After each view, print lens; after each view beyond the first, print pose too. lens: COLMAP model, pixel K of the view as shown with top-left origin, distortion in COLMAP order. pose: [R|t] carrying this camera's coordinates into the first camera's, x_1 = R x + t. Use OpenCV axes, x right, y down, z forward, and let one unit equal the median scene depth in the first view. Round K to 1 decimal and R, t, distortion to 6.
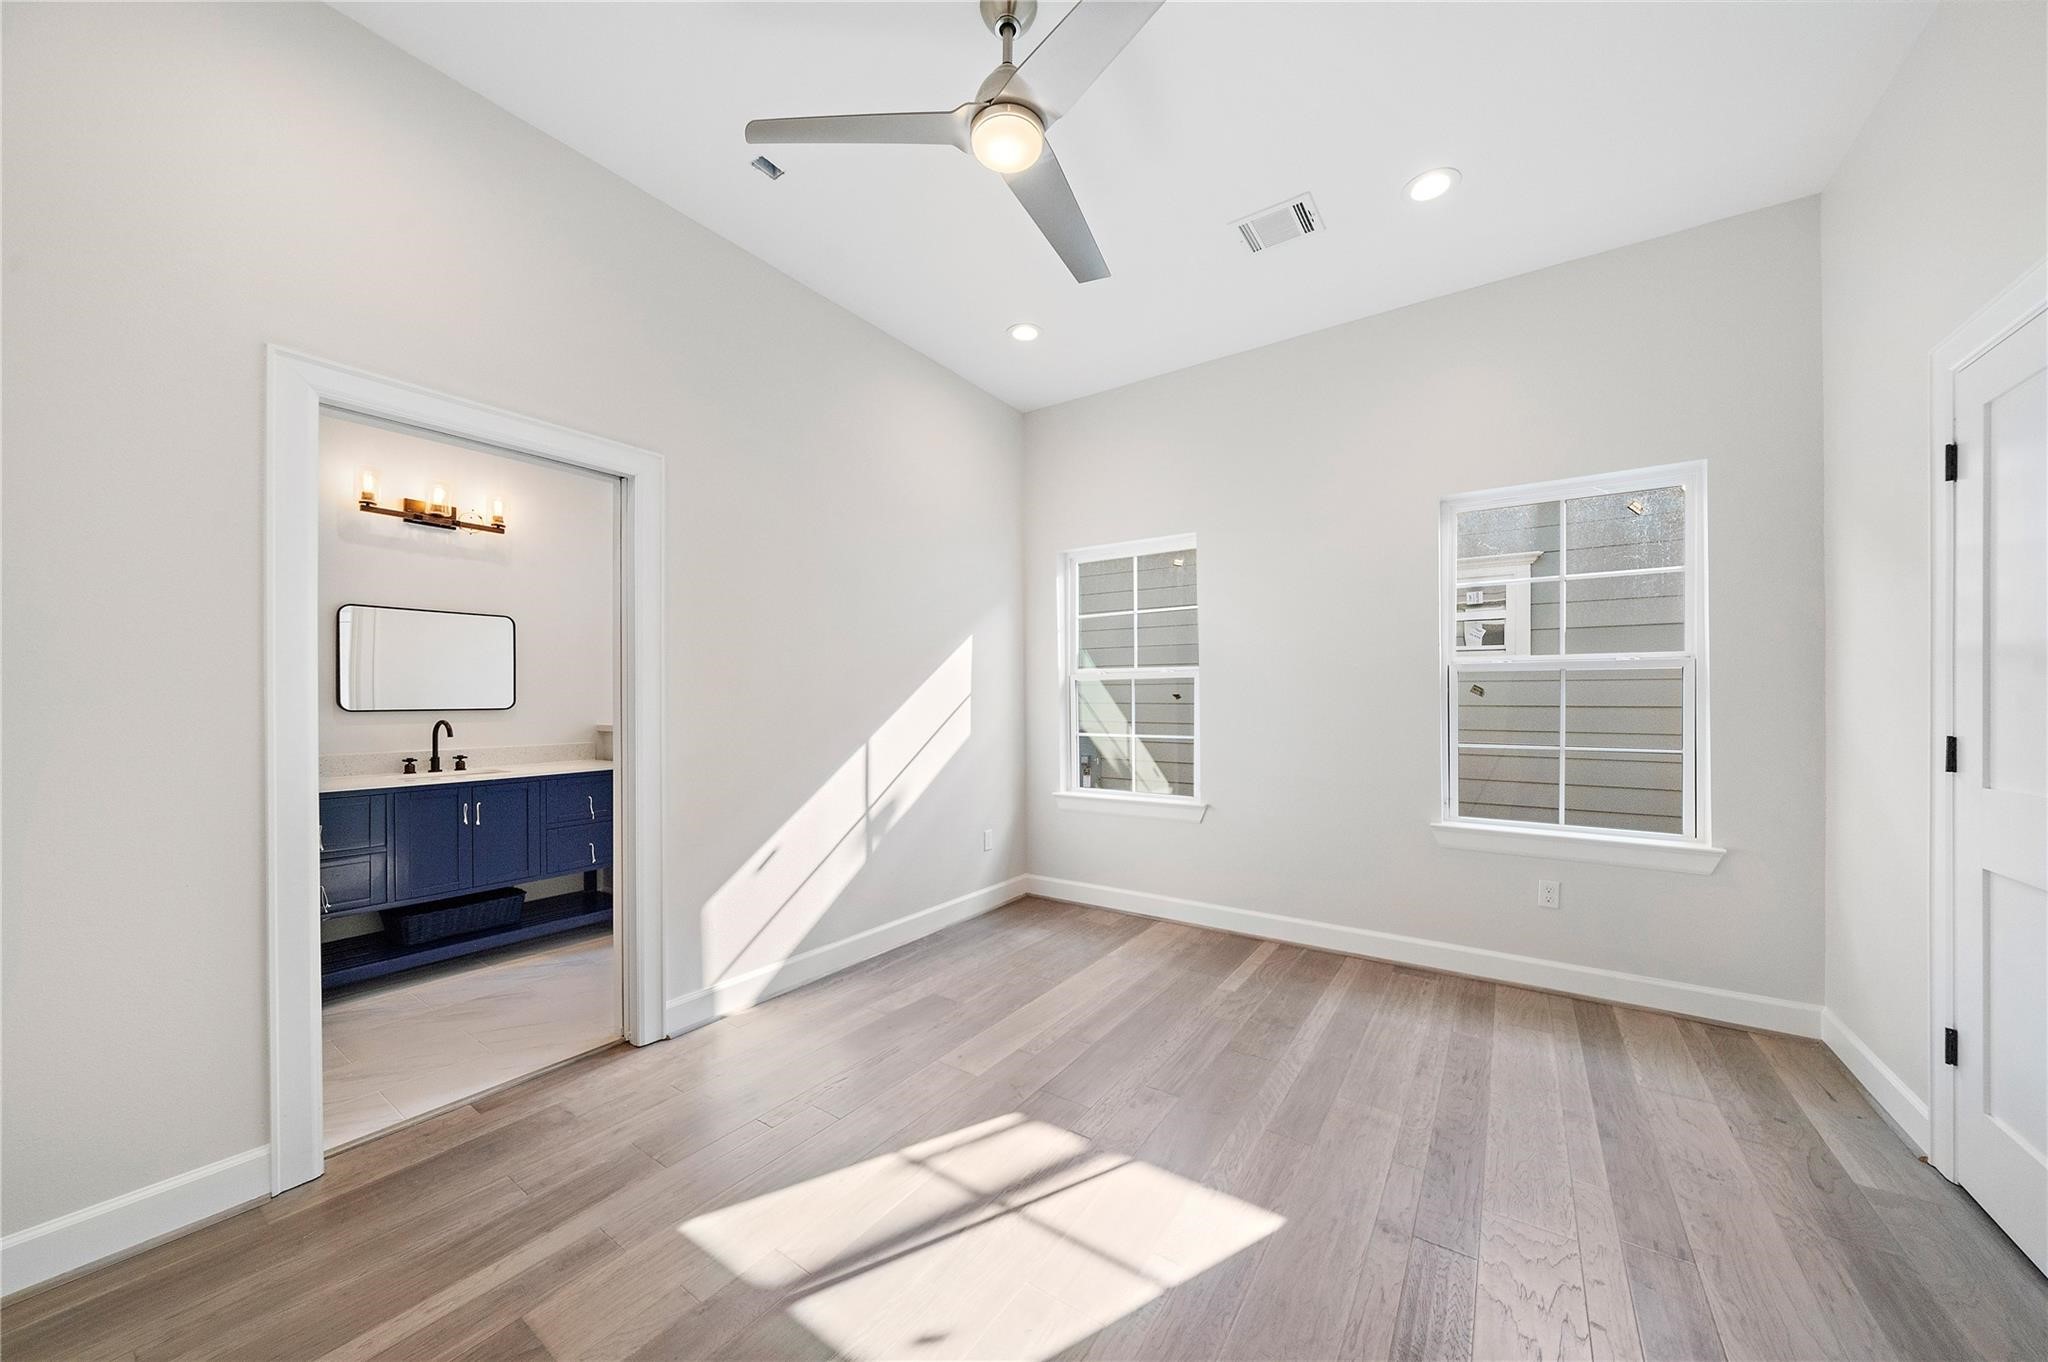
lens RADIAL K [[693.1, 0, 1024.8], [0, 693.1, 698.4], [0, 0, 1]] dist [0.001252, -0.000135]
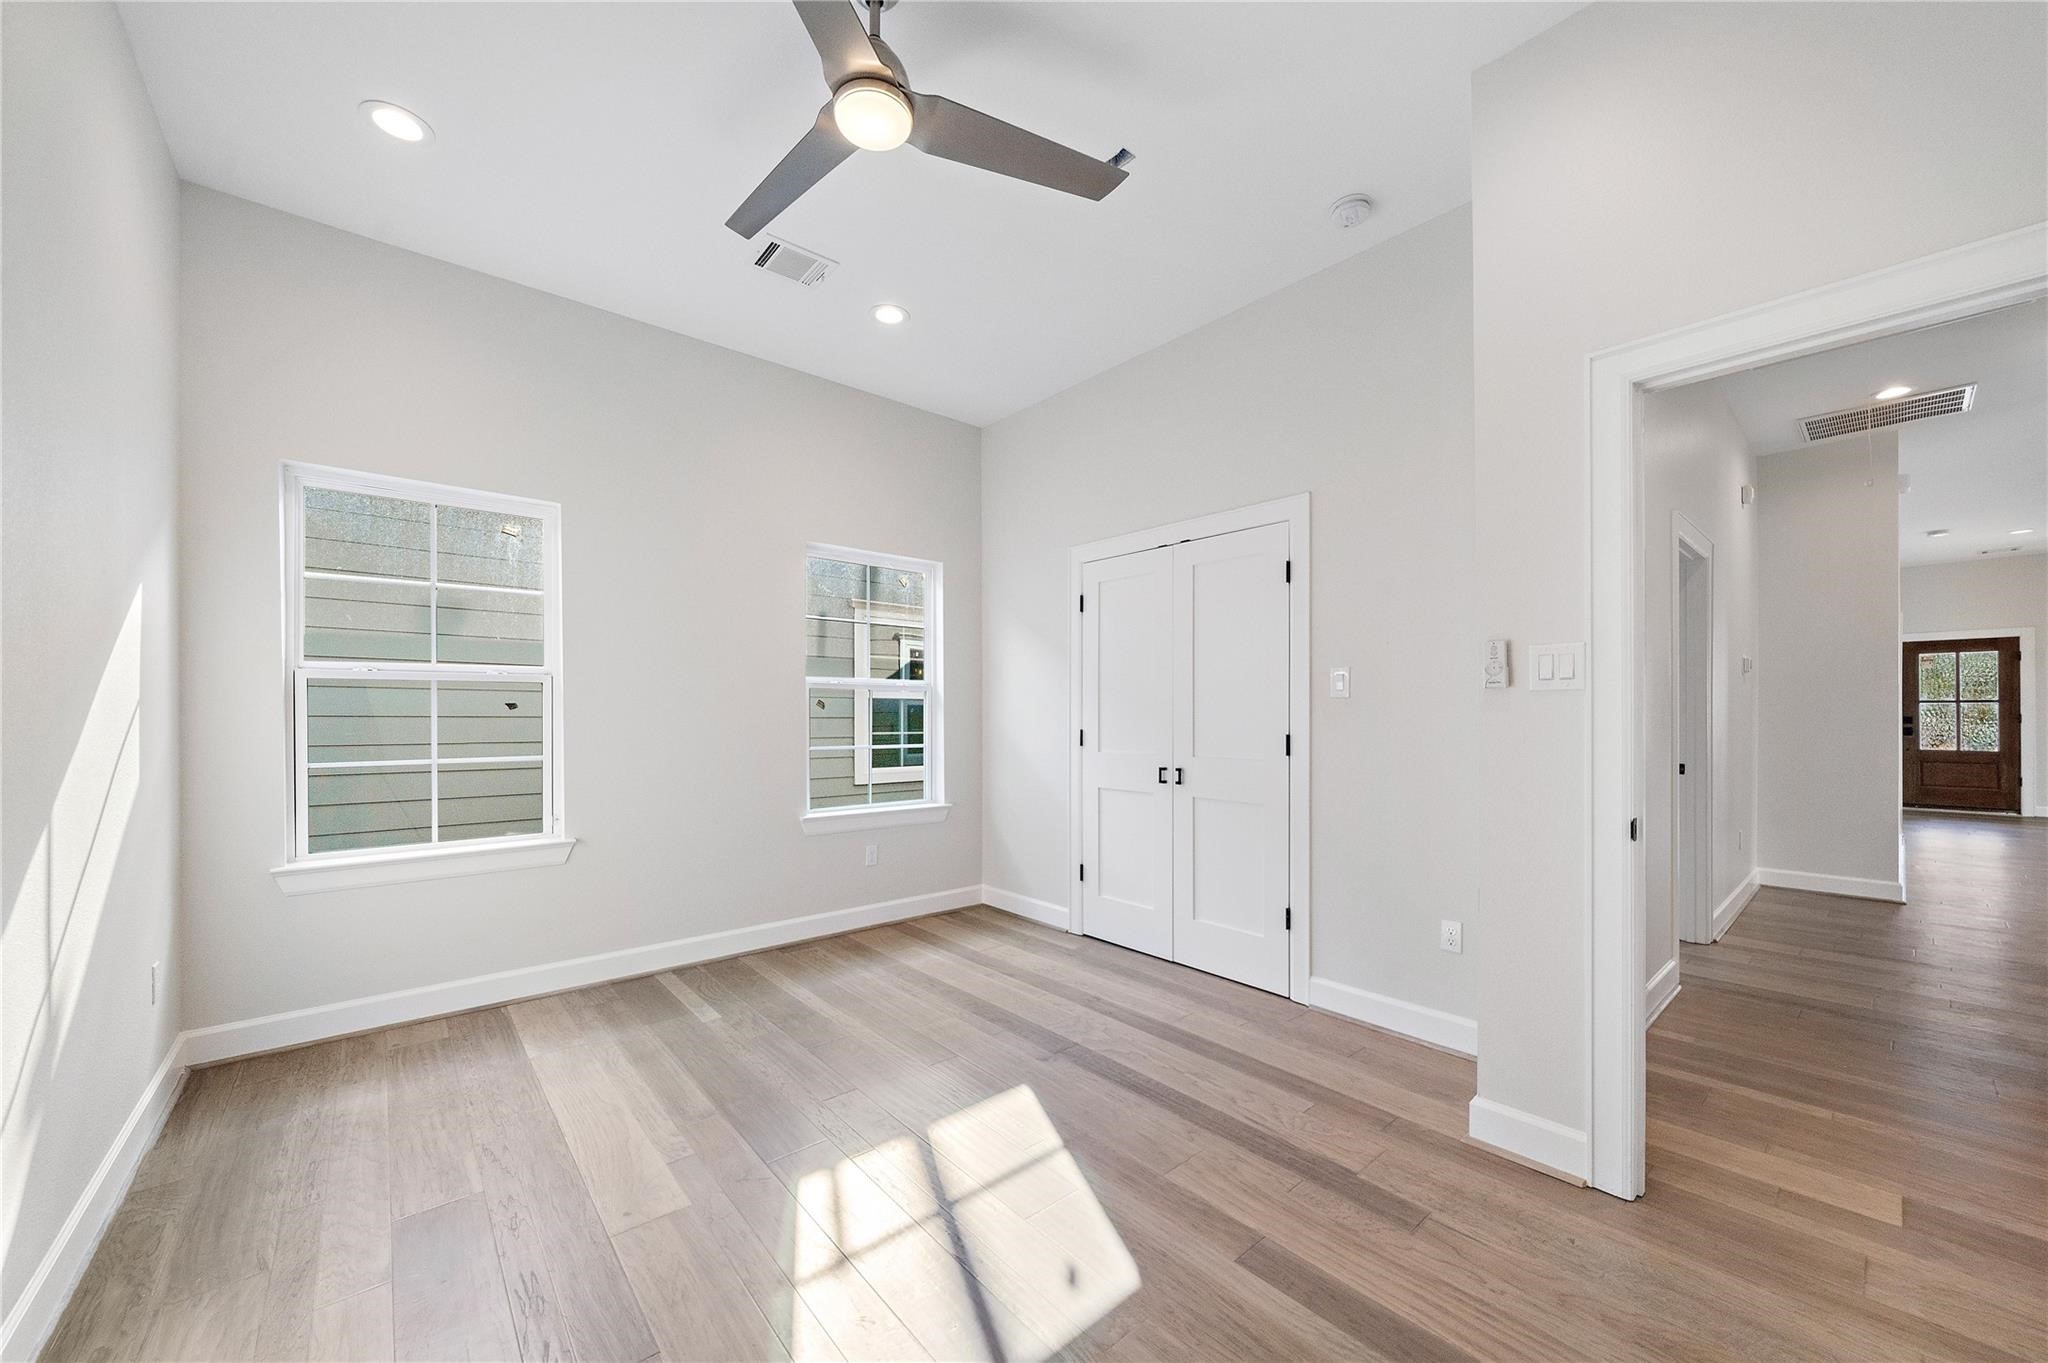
lens RADIAL K [[763.8, 0, 1010.9], [0, 763.8, 709.7], [0, 0, 1]] dist [-0.007235, 0.000903]
pose [[0.264740, 0.002265, 0.964317, -0.566922], [-0.006541, 0.999978, -0.000553, -0.003361], [-0.964298, -0.006161, 0.264749, 0.316881]]
